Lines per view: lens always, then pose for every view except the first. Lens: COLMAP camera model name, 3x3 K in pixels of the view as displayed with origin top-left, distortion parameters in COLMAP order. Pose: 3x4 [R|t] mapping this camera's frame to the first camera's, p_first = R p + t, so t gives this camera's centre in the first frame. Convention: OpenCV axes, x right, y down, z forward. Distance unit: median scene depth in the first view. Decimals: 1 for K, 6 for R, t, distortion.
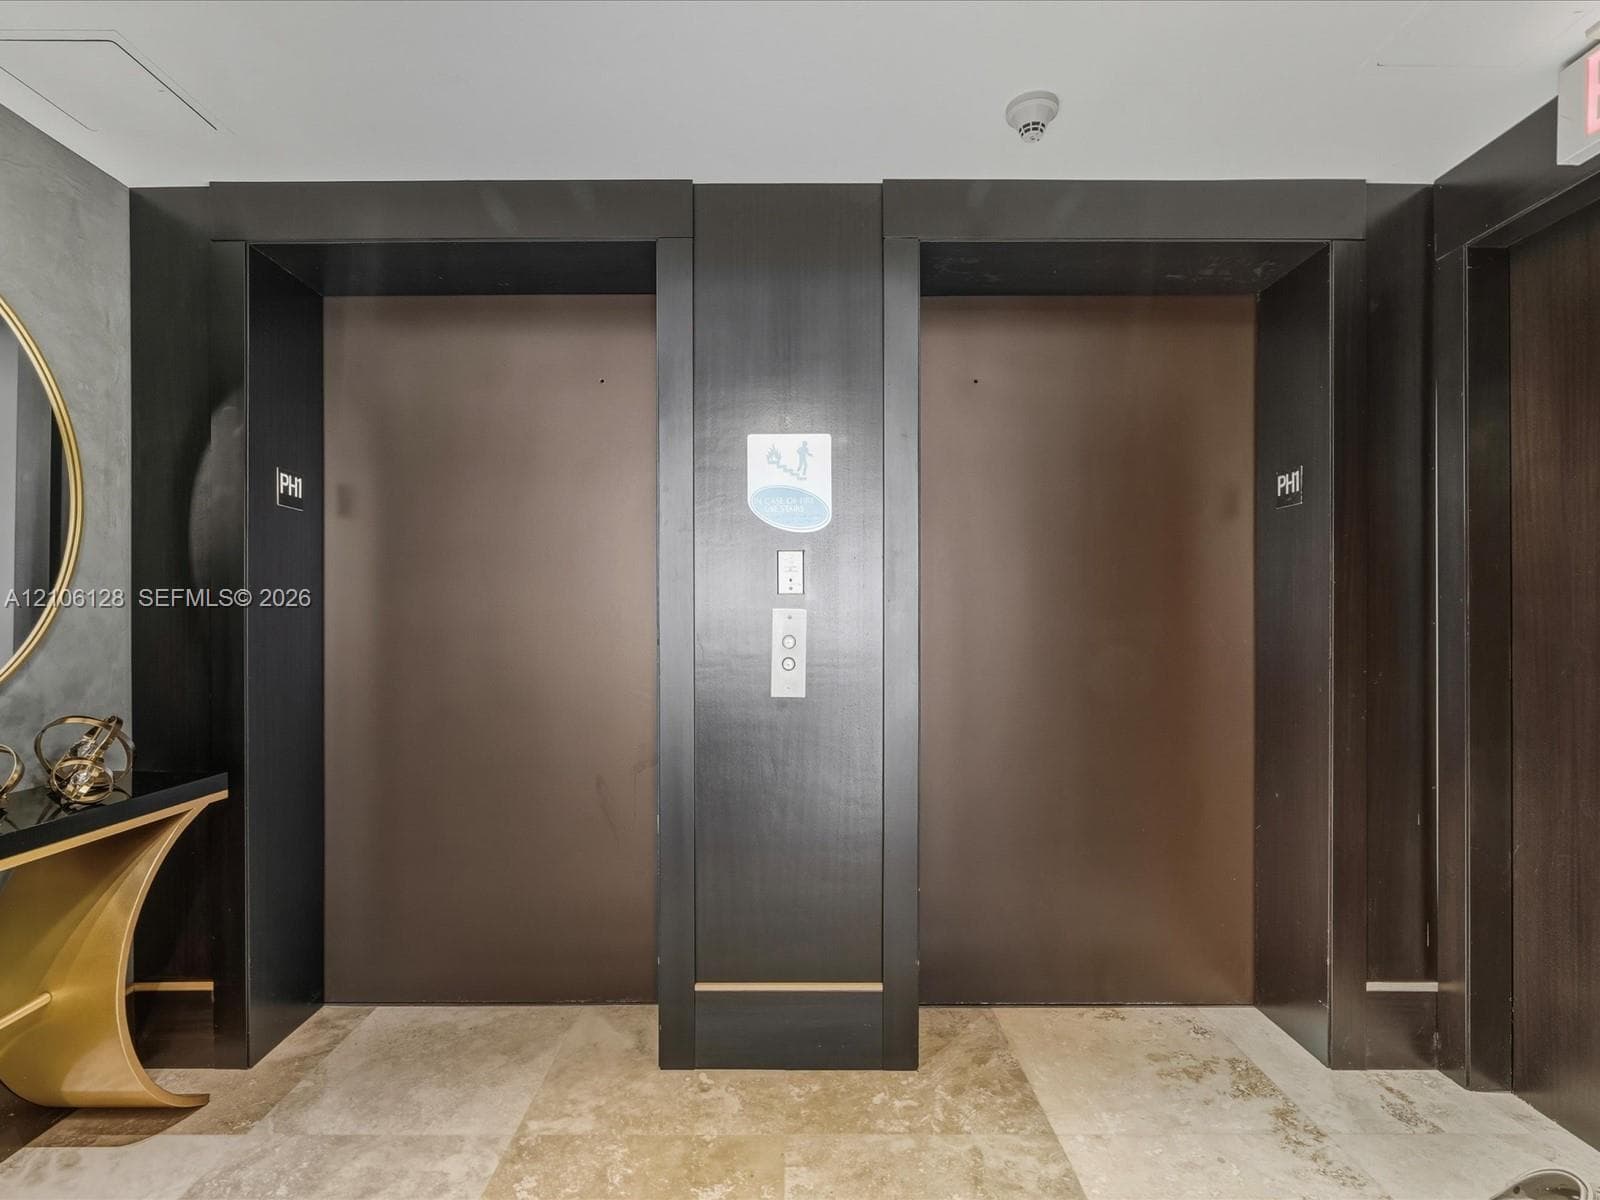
lens RADIAL K [[850.7, 0, 798.1], [0, 850.7, 605.1], [0, 0, 1]] dist [-0.004125, 0.002166]
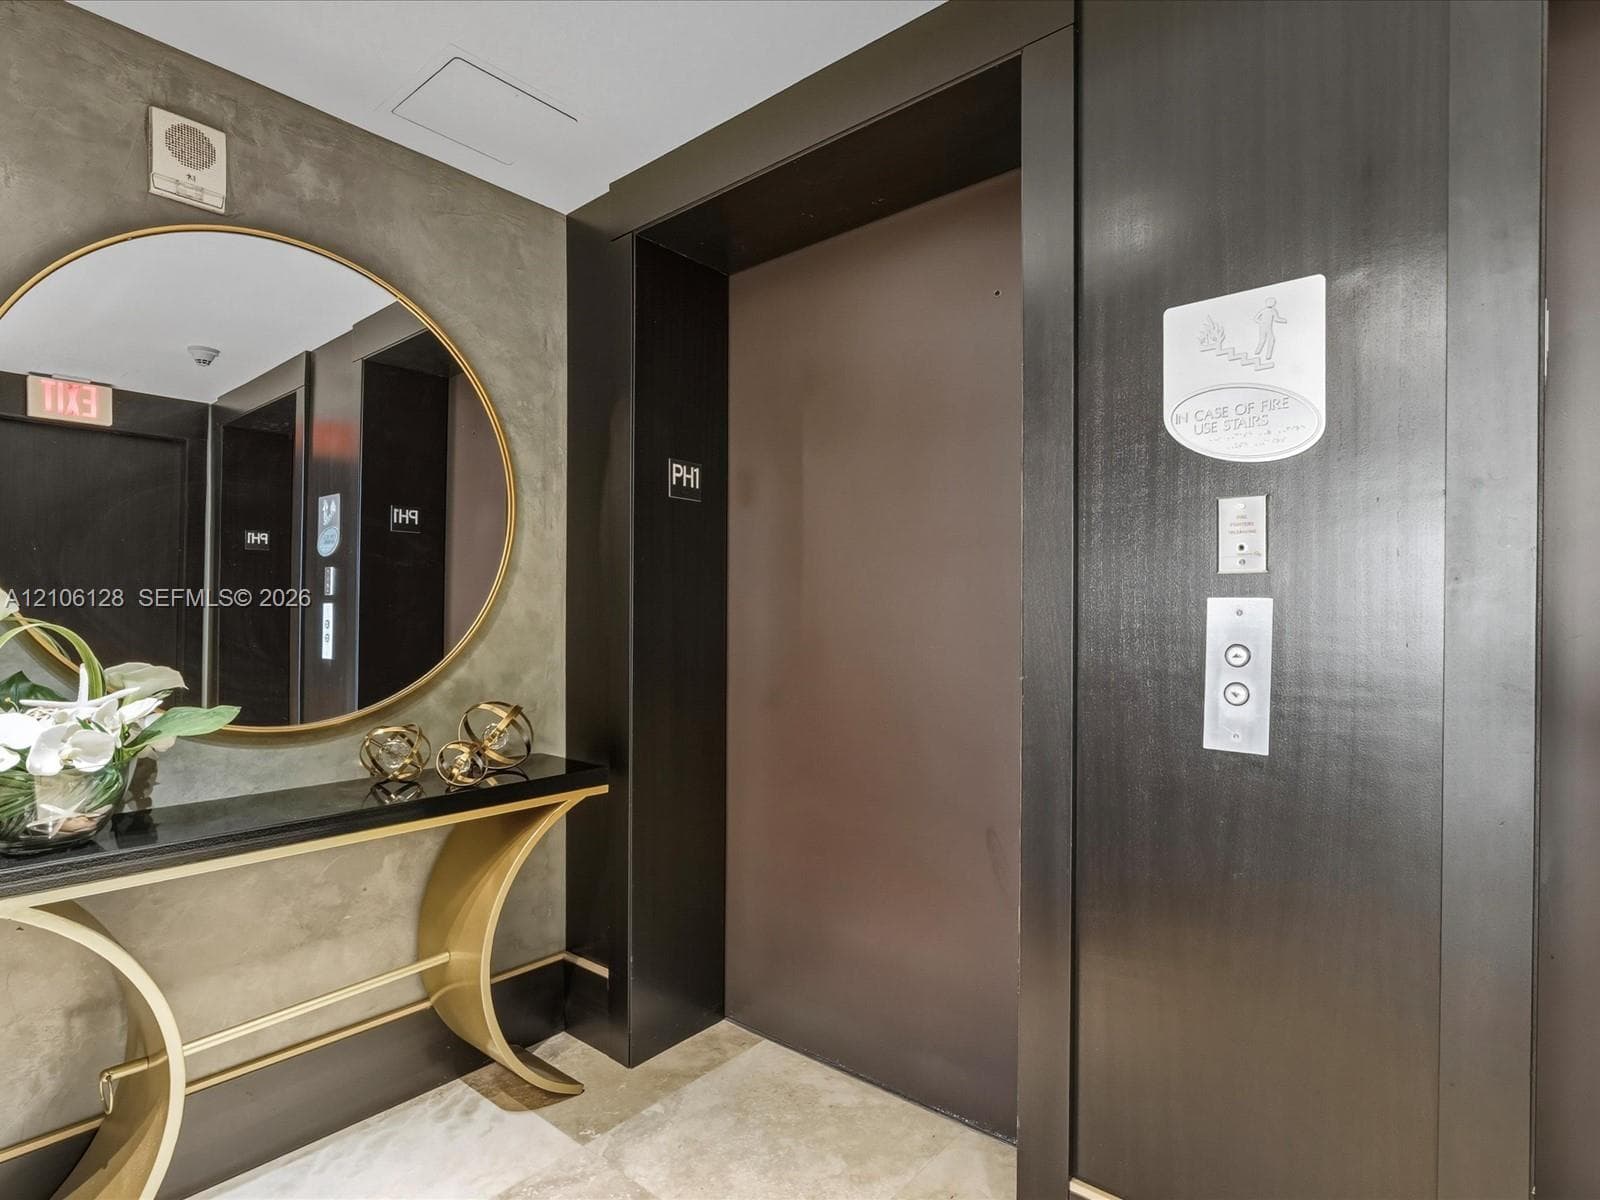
lens RADIAL K [[850.7, 0, 797.4], [0, 850.7, 612.3], [0, 0, 1]] dist [-0.004125, 0.002166]
pose [[0.747809, 0.000524, -0.663914, 0.149699], [0.008070, 0.999919, 0.009879, 0.006219], [0.663865, -0.012746, 0.747743, 0.378839]]
